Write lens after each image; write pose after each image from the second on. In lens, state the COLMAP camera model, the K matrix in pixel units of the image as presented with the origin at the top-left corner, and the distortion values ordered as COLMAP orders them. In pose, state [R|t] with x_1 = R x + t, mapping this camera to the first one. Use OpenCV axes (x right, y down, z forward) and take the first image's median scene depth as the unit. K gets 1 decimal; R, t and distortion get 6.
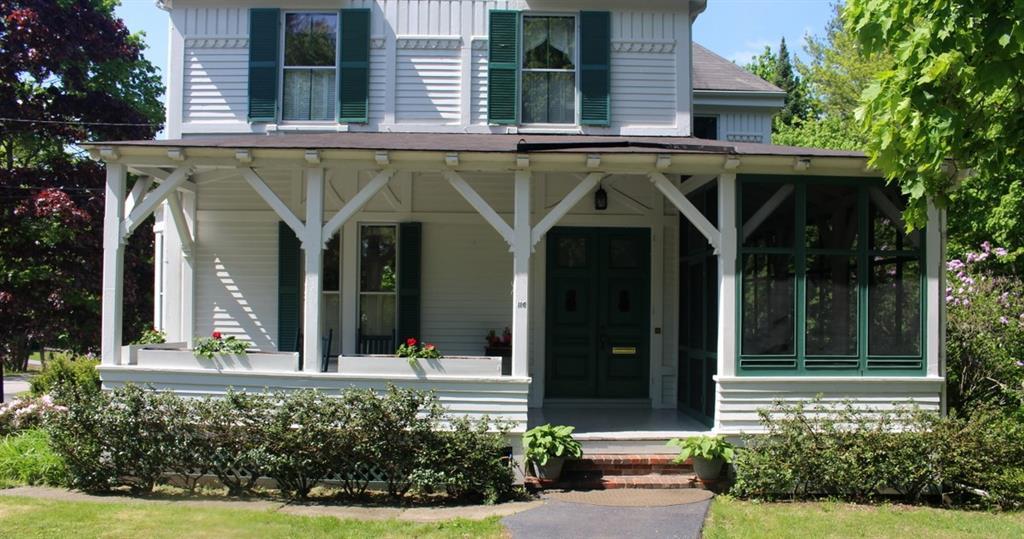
lens RADIAL K [[893.2, 0, 511.8], [0, 893.2, 292.2], [0, 0, 1]] dist [-0.120743, 0.002027]
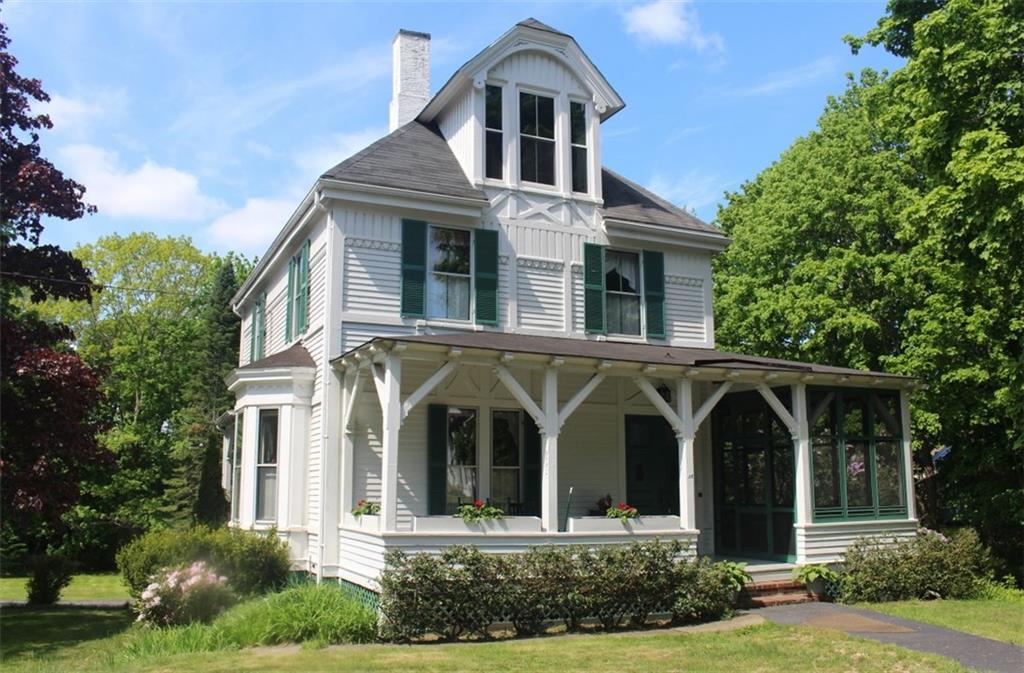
lens RADIAL K [[905.2, 0, 512.0], [0, 905.2, 336.5], [0, 0, 1]] dist [-0.145998, 0.010855]
pose [[0.914764, 0.059032, 0.399652, -0.634340], [-0.004188, 0.990599, -0.136733, -0.006885], [-0.403967, 0.123404, 0.906412, -0.121822]]
